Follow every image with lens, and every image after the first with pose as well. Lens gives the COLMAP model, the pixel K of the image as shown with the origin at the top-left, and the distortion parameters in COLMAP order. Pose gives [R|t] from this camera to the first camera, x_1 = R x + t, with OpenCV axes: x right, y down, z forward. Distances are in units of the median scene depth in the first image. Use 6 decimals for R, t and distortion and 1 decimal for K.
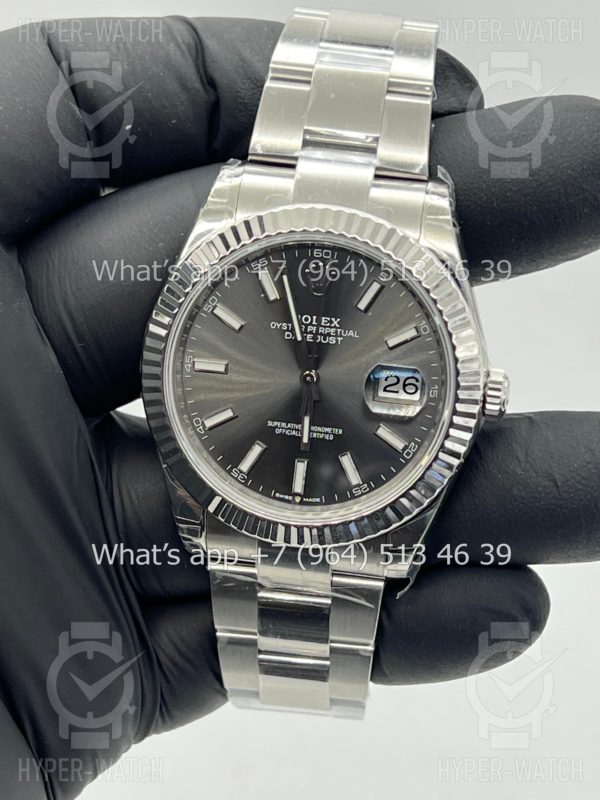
lens RADIAL K [[2048.7, 0, 298.0], [0, 2048.7, 397.6], [0, 0, 1]] dist [0.393488, 0.000000]
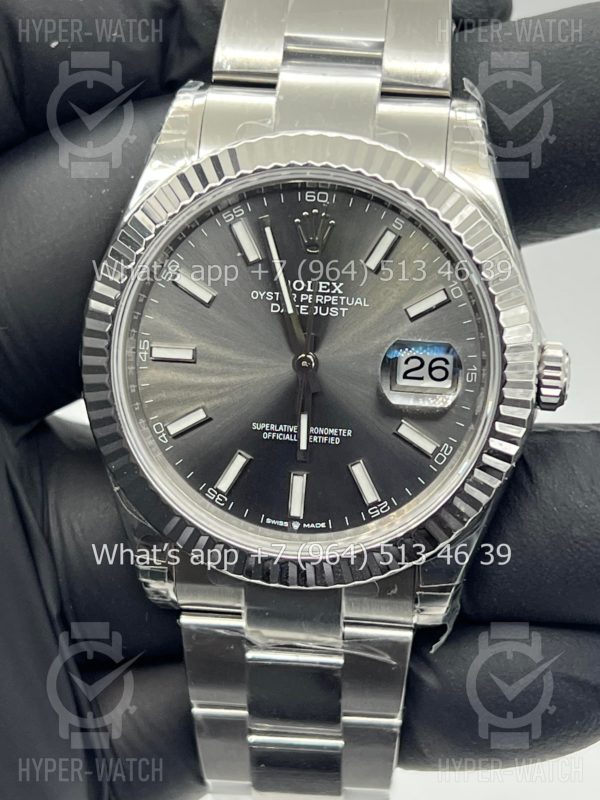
lens RADIAL K [[2048.7, 0, 295.6], [0, 2048.7, 397.8], [0, 0, 1]] dist [0.393488, 0.000000]
pose [[0.998819, -0.038006, 0.030267, -0.021316], [0.038899, 0.998808, -0.029482, 0.025117], [-0.029110, 0.030625, 0.999107, 0.247466]]
